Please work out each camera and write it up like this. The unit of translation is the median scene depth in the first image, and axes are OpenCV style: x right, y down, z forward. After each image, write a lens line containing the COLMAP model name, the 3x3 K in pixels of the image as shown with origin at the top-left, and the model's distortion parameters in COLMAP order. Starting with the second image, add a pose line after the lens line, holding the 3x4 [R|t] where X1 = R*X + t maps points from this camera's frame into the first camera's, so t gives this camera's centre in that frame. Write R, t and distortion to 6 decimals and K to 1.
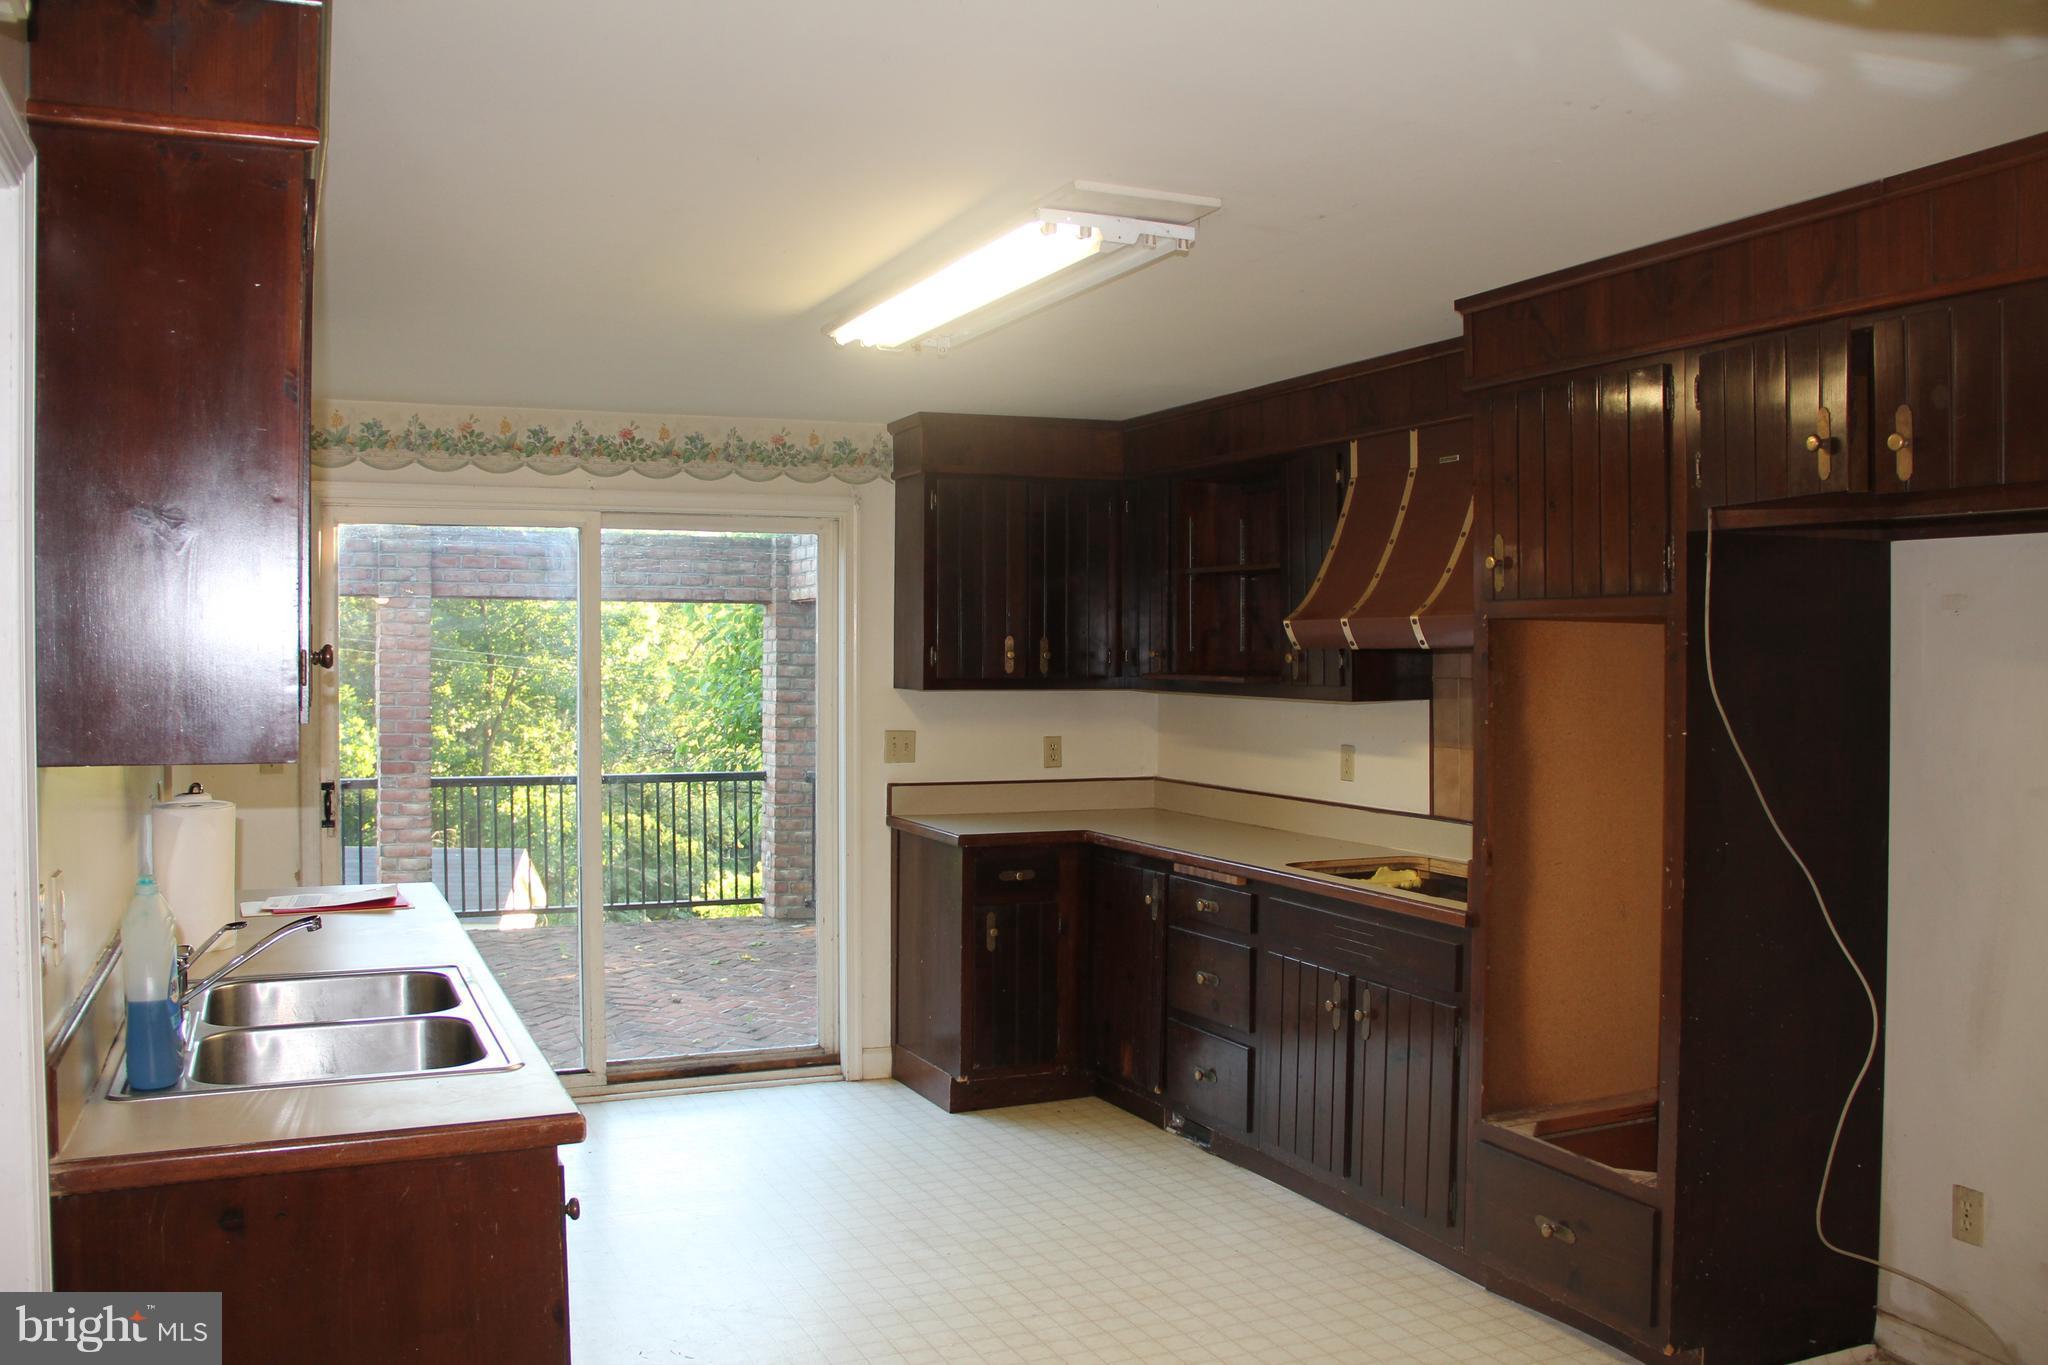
lens RADIAL K [[1696.9, 0, 1024.0], [0, 1696.9, 682.5], [0, 0, 1]] dist [-0.178223, 0.148650]
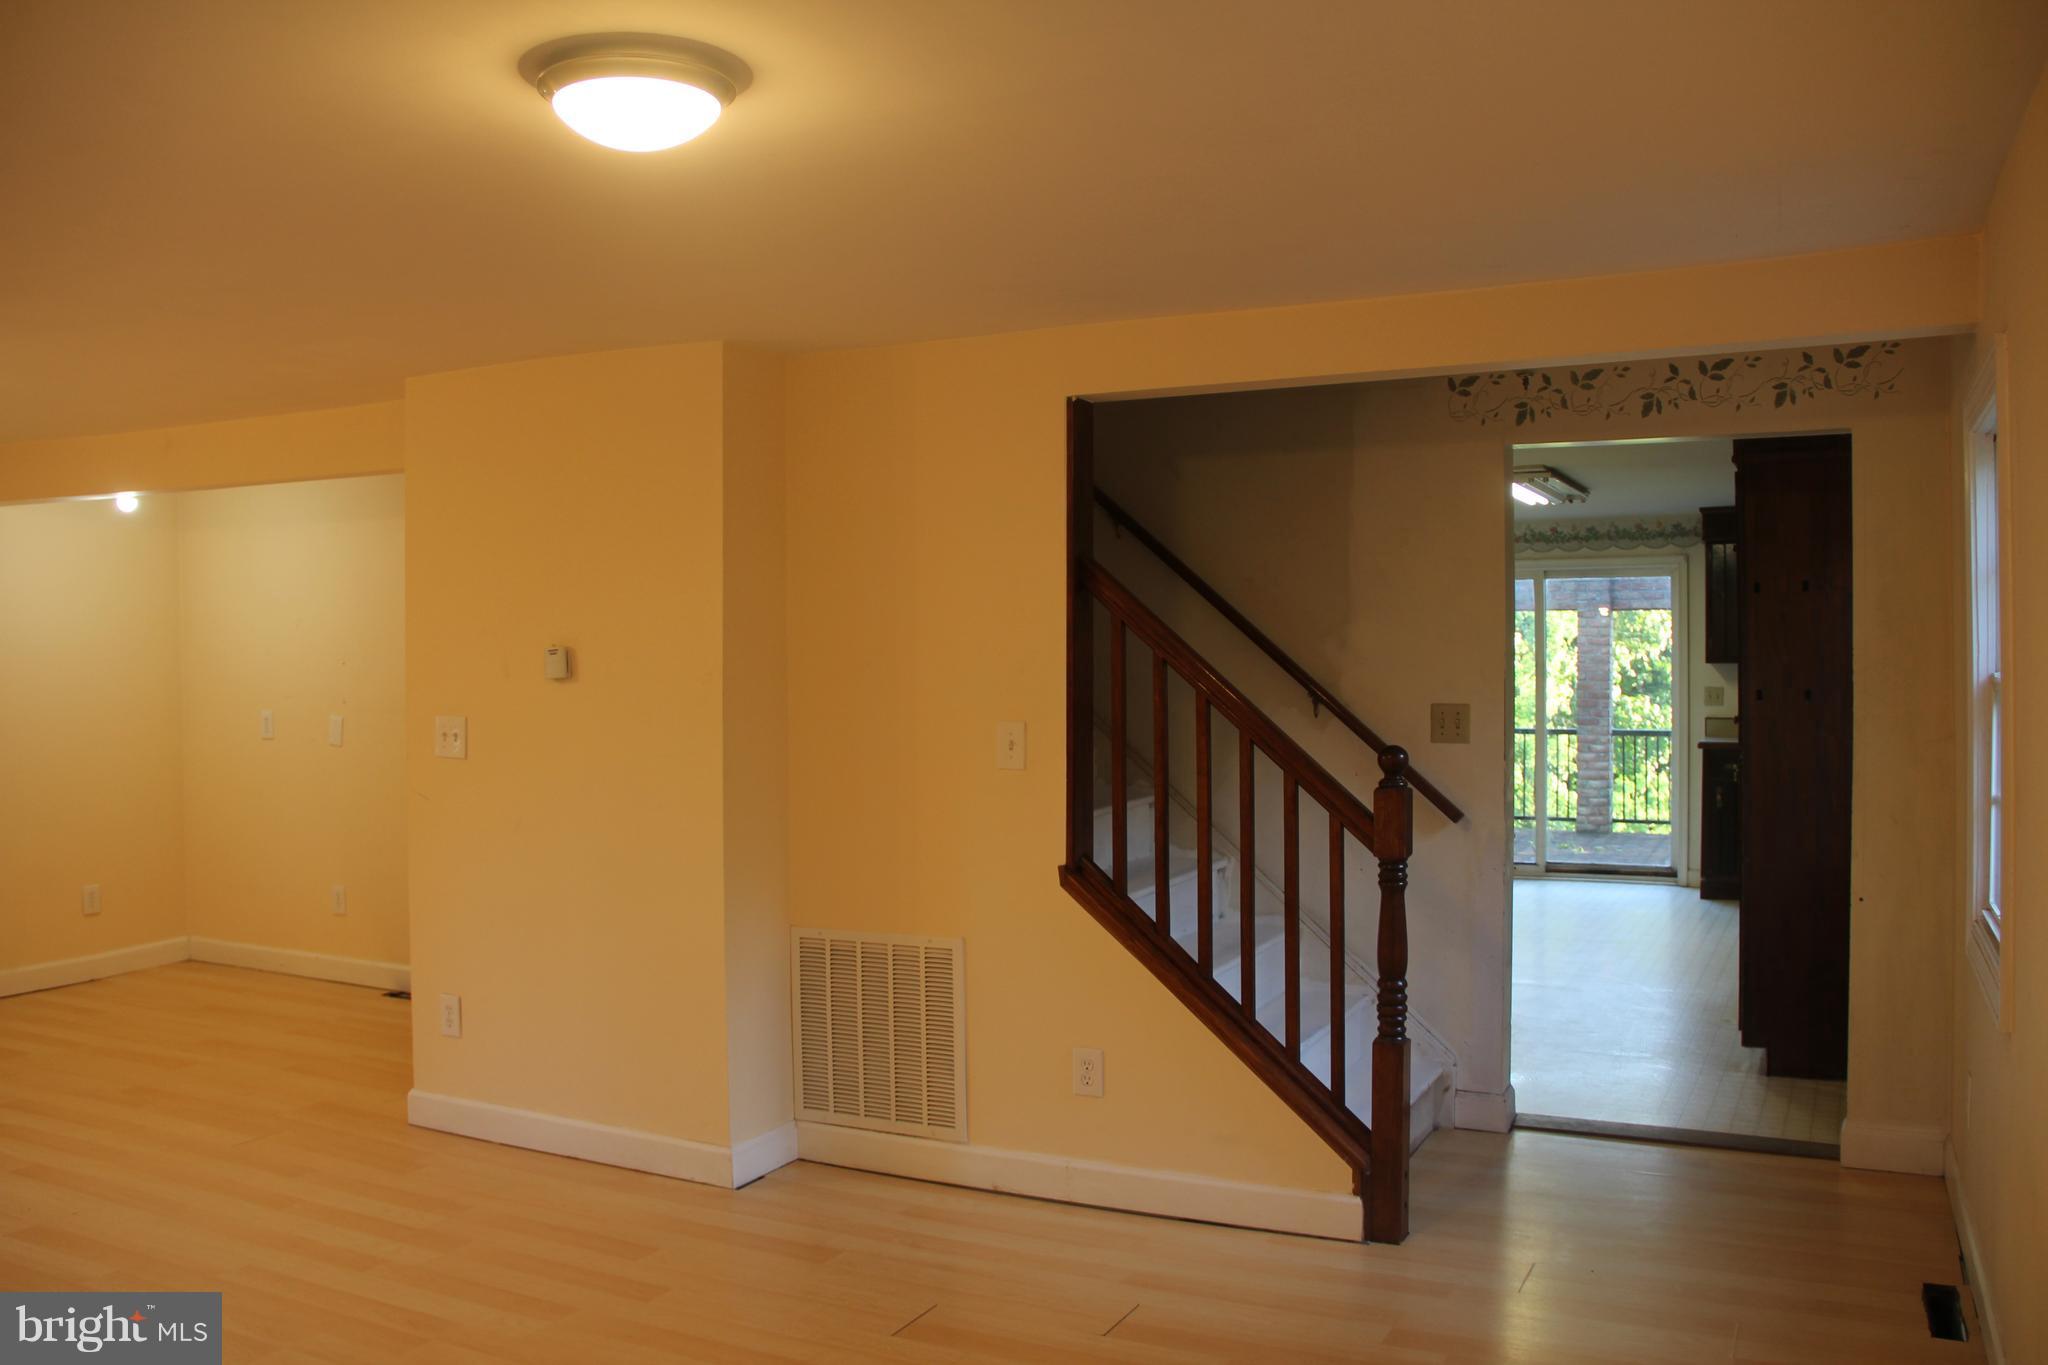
lens RADIAL K [[1696.9, 0, 1024.0], [0, 1696.9, 682.5], [0, 0, 1]] dist [-0.178223, 0.148650]
pose [[0.629261, 0.002025, -0.777192, 0.807953], [-0.001557, 0.999998, 0.001345, 0.022531], [0.777193, 0.000363, 0.629263, -0.623143]]
